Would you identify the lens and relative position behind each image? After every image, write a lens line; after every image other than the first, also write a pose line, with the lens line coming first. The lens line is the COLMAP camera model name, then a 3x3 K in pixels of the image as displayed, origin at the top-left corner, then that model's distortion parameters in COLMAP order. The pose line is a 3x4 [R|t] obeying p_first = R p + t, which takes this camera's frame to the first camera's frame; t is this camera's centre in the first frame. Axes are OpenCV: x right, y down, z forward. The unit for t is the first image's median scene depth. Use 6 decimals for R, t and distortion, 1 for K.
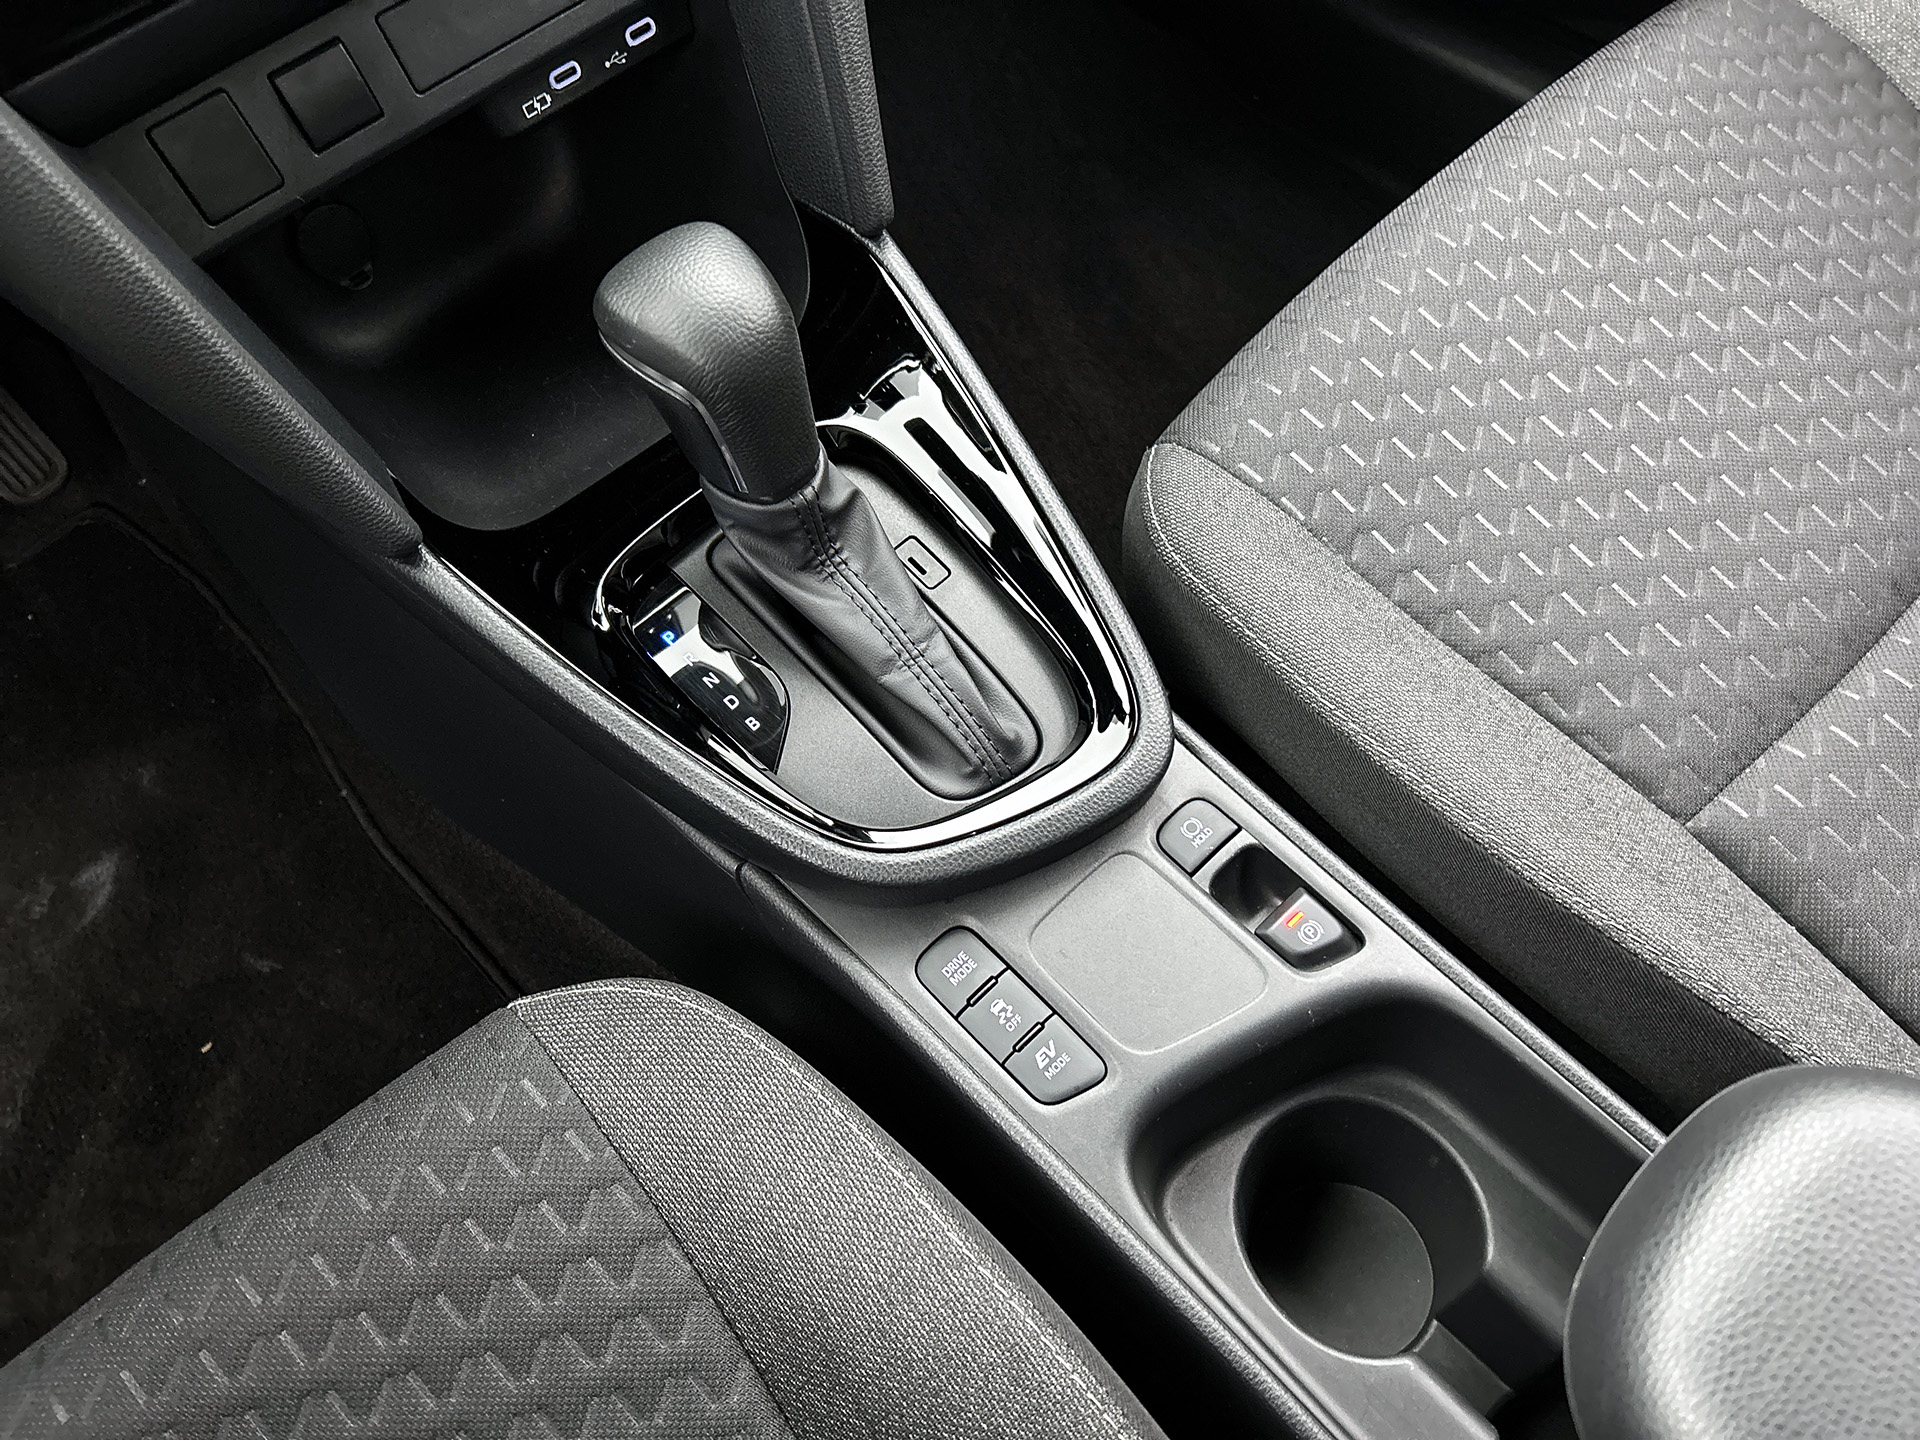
lens RADIAL K [[1449.7, 0, 961.7], [0, 1449.7, 723.0], [0, 0, 1]] dist [0.052057, -0.064867]
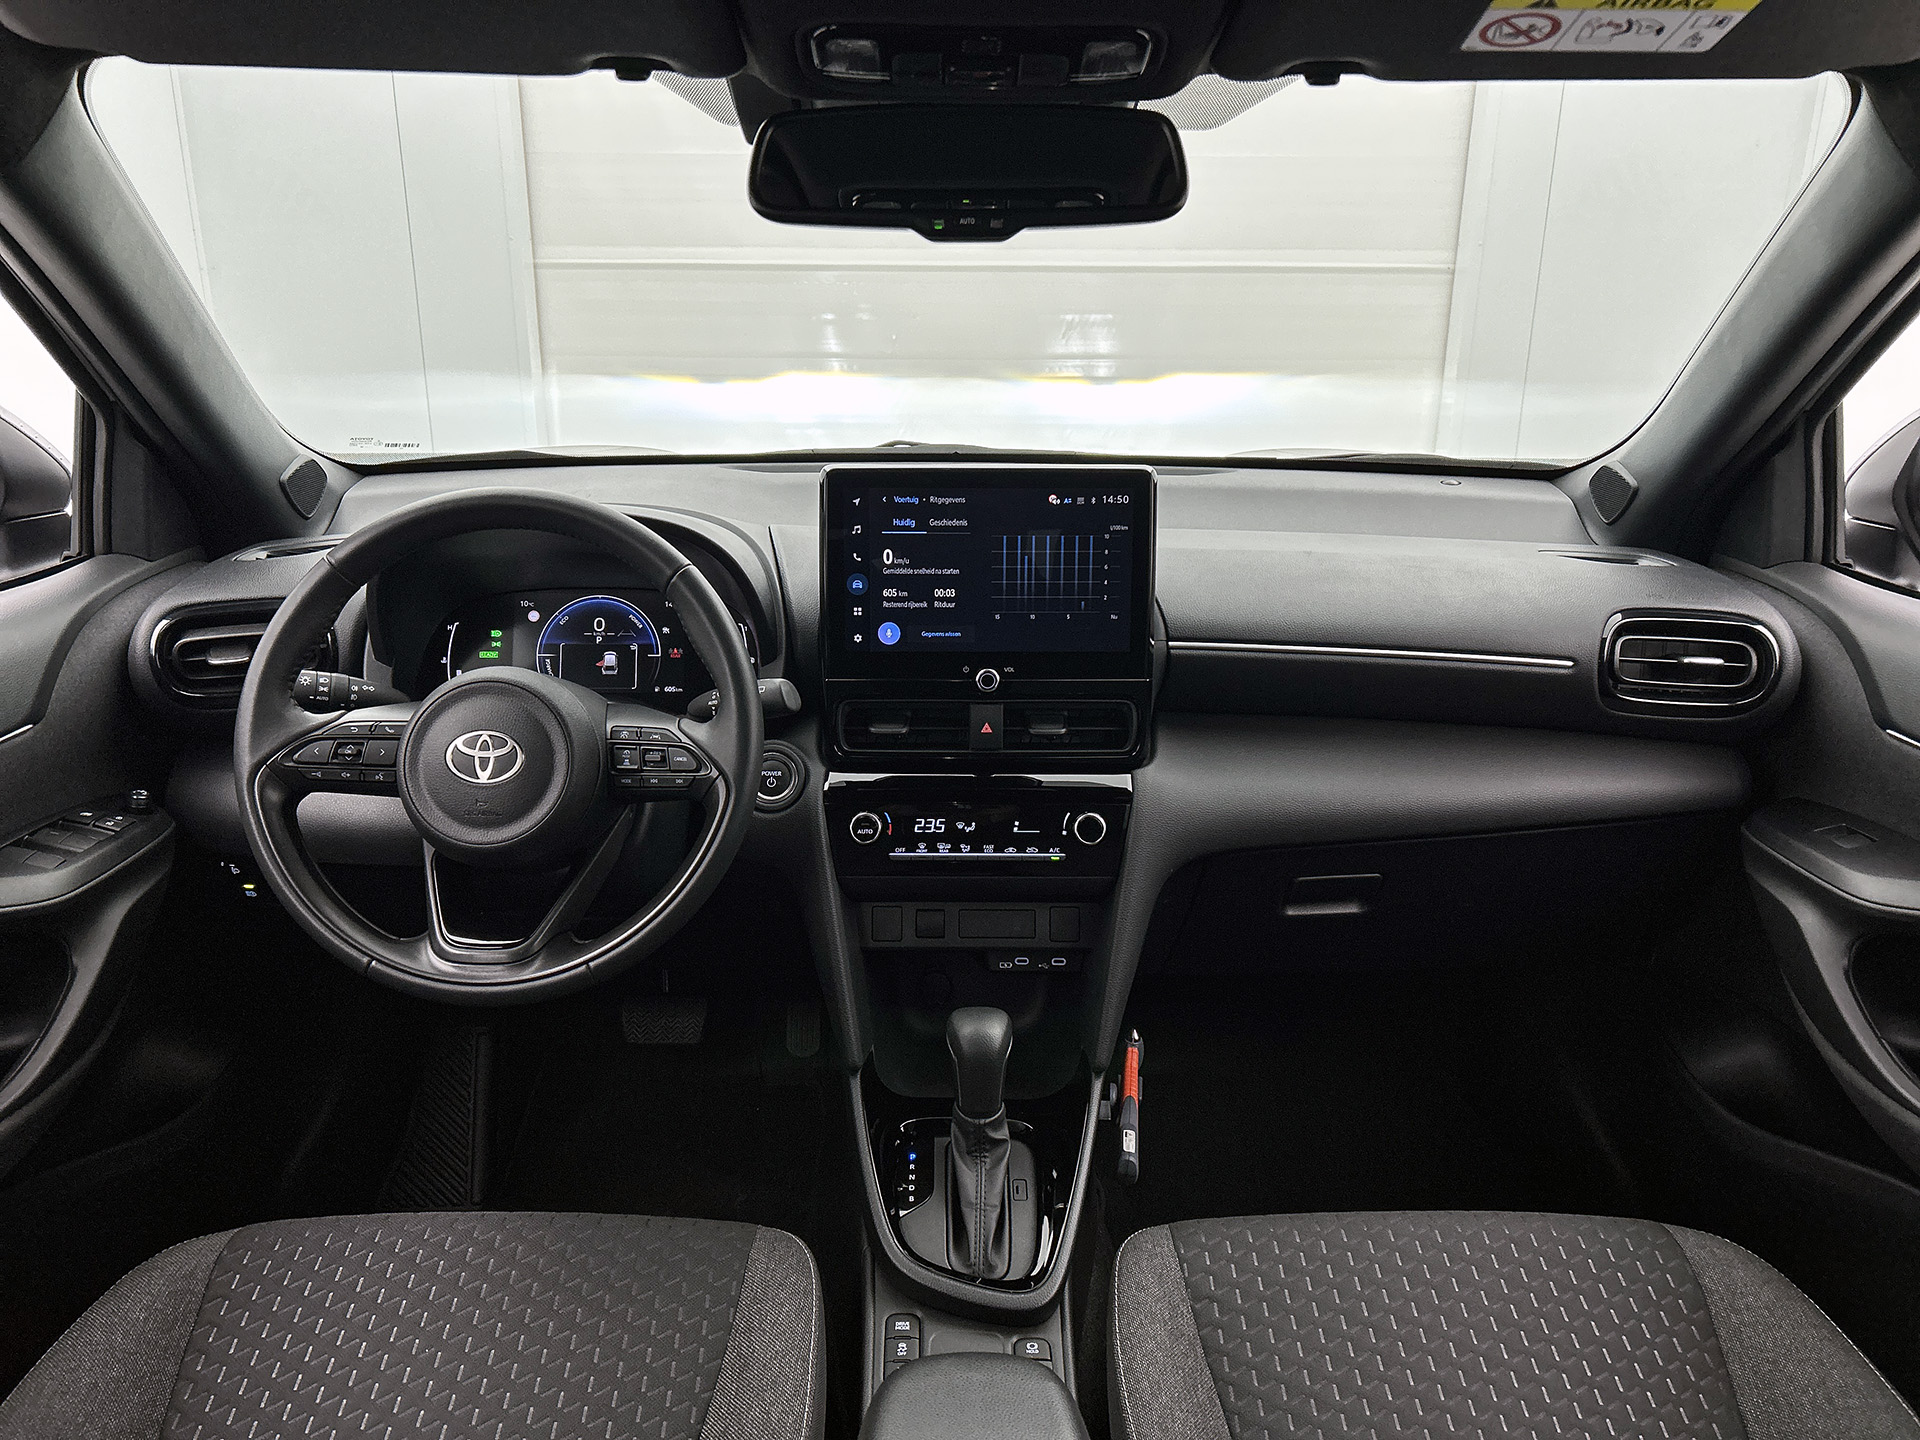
lens RADIAL K [[1449.7, 0, 974.9], [0, 1449.7, 723.6], [0, 0, 1]] dist [0.052057, -0.064867]
pose [[0.734403, 0.282260, -0.617237, 1.154801], [-0.612161, 0.668210, -0.422794, 0.415943], [0.293106, 0.688349, 0.663524, -1.025375]]
